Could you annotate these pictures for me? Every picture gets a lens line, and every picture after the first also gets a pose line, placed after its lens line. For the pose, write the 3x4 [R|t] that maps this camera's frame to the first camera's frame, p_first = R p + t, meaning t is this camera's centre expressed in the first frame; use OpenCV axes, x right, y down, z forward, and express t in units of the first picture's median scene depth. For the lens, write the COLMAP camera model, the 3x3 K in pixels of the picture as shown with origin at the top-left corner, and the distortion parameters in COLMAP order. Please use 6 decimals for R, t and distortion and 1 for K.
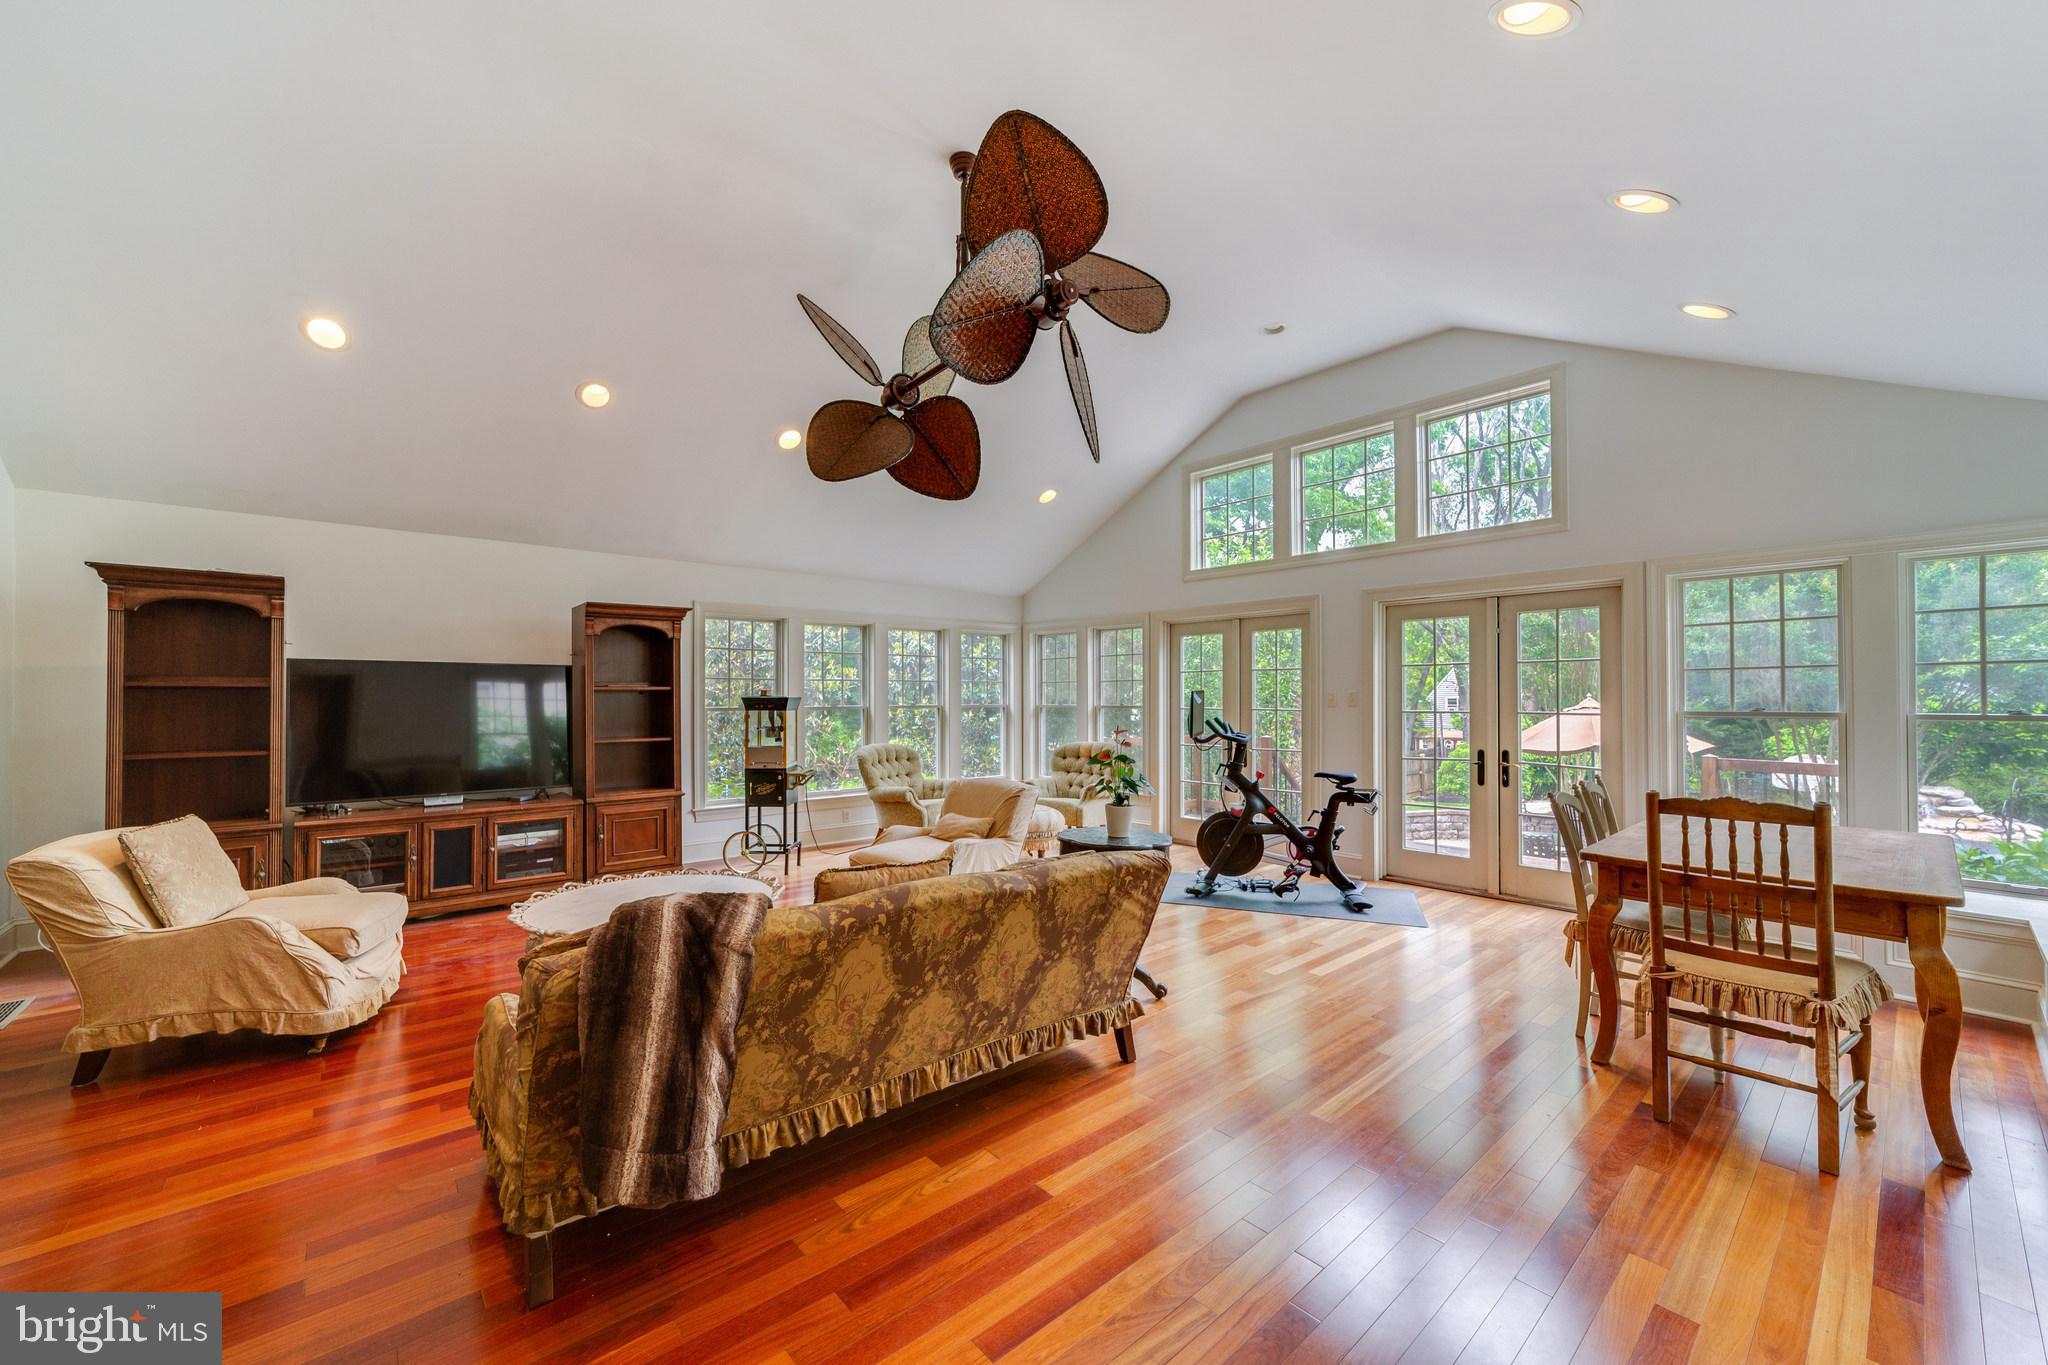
lens RADIAL K [[781.4, 0, 1017.0], [0, 781.4, 689.2], [0, 0, 1]] dist [0.010222, 0.000835]
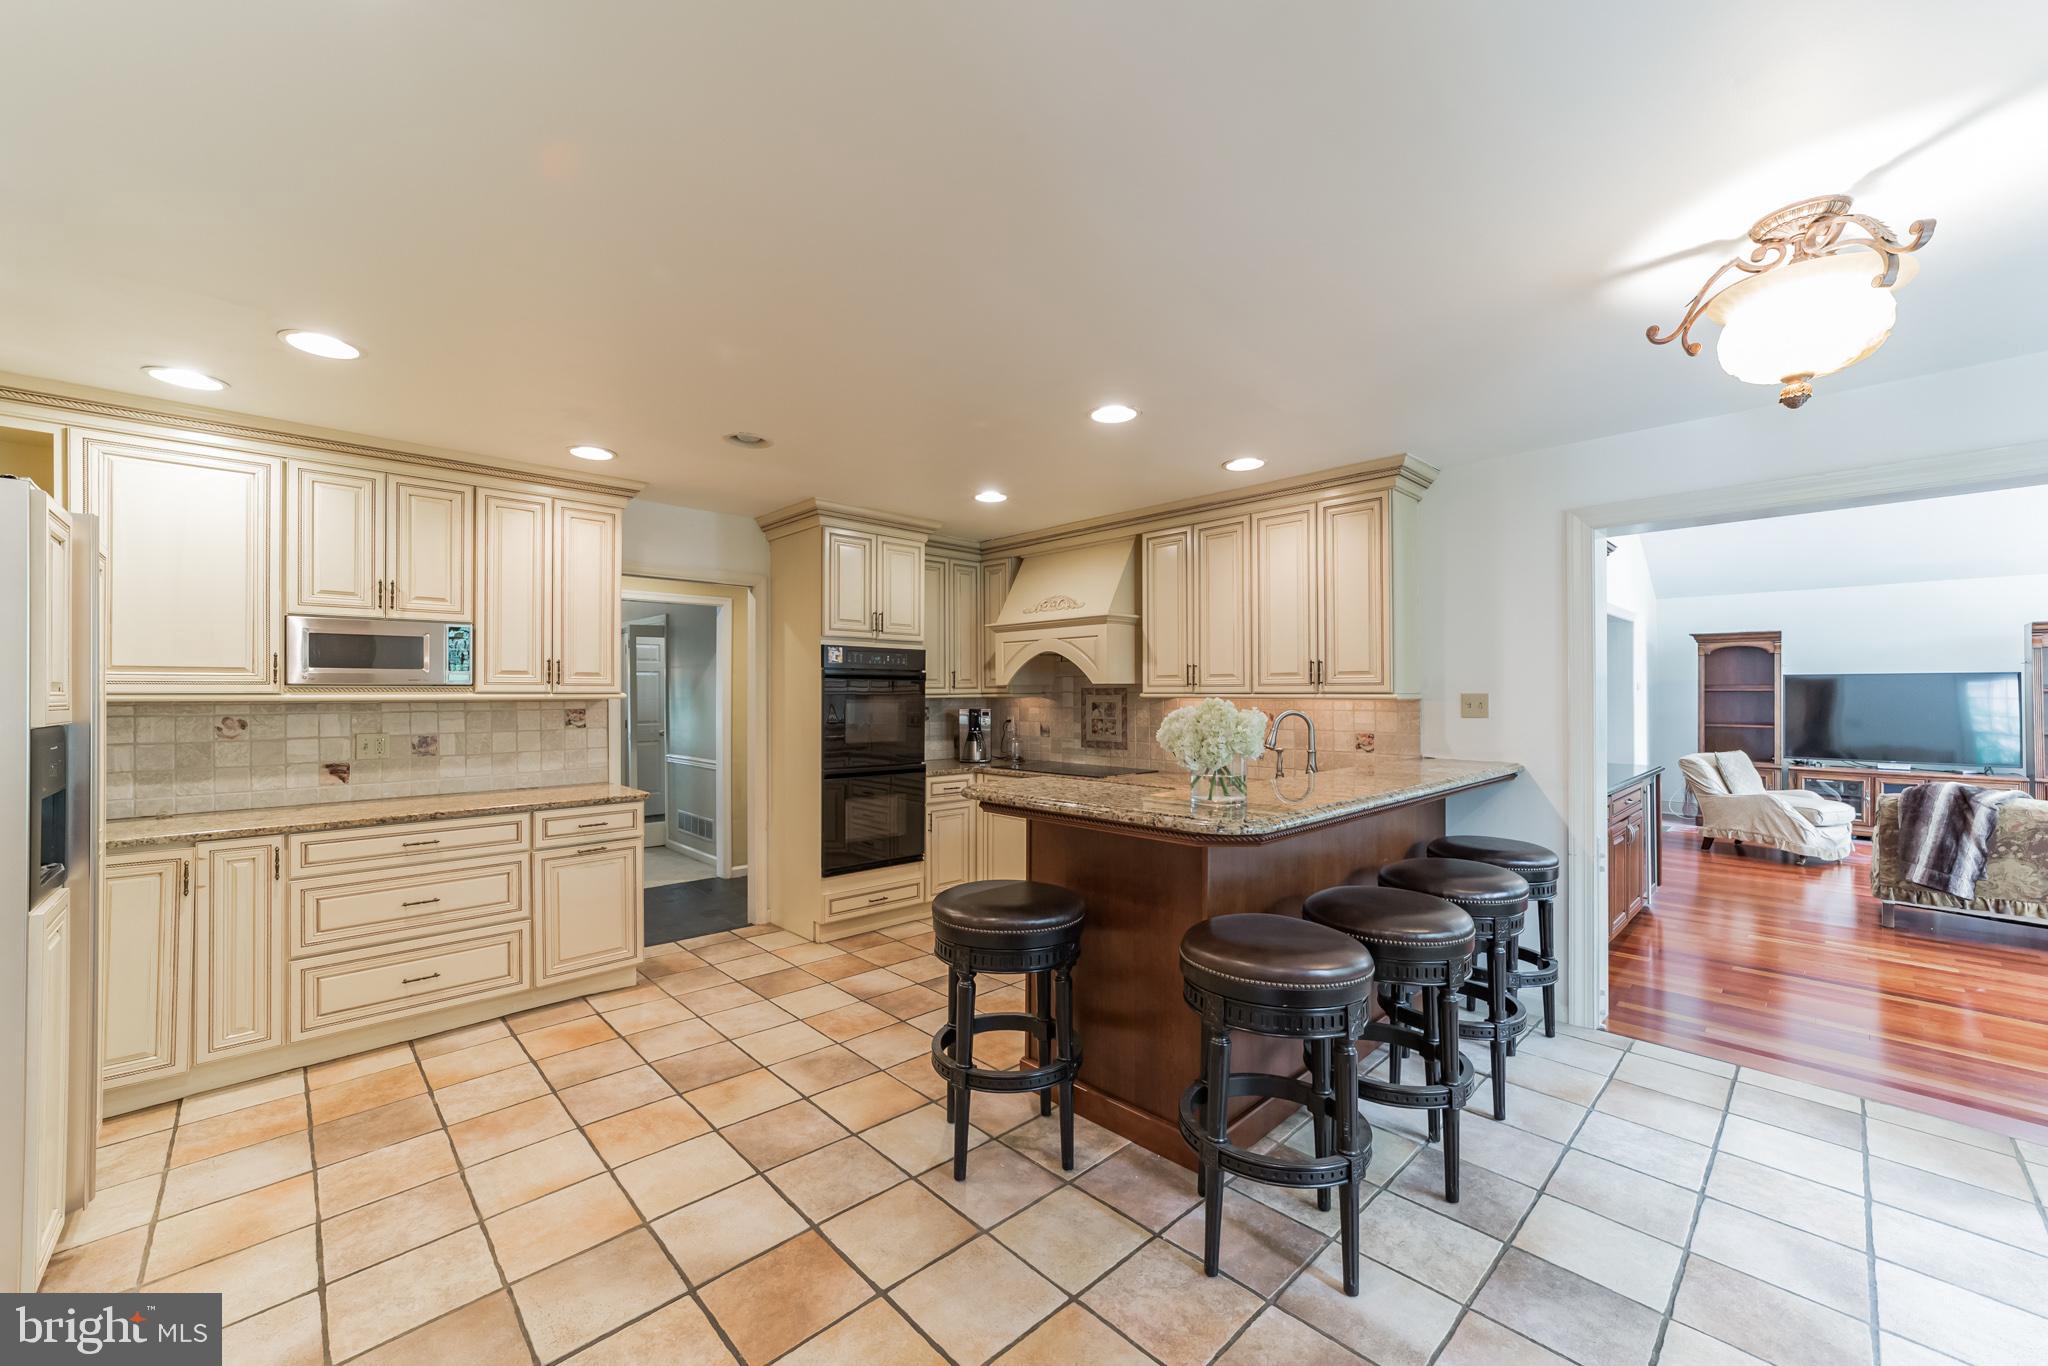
lens RADIAL K [[781.4, 0, 1015.7], [0, 781.4, 688.0], [0, 0, 1]] dist [0.010222, 0.000835]
pose [[0.052659, -0.006995, -0.998588, 0.962348], [0.007150, 0.999952, -0.006628, -0.011713], [0.998587, -0.006791, 0.052707, -1.041097]]
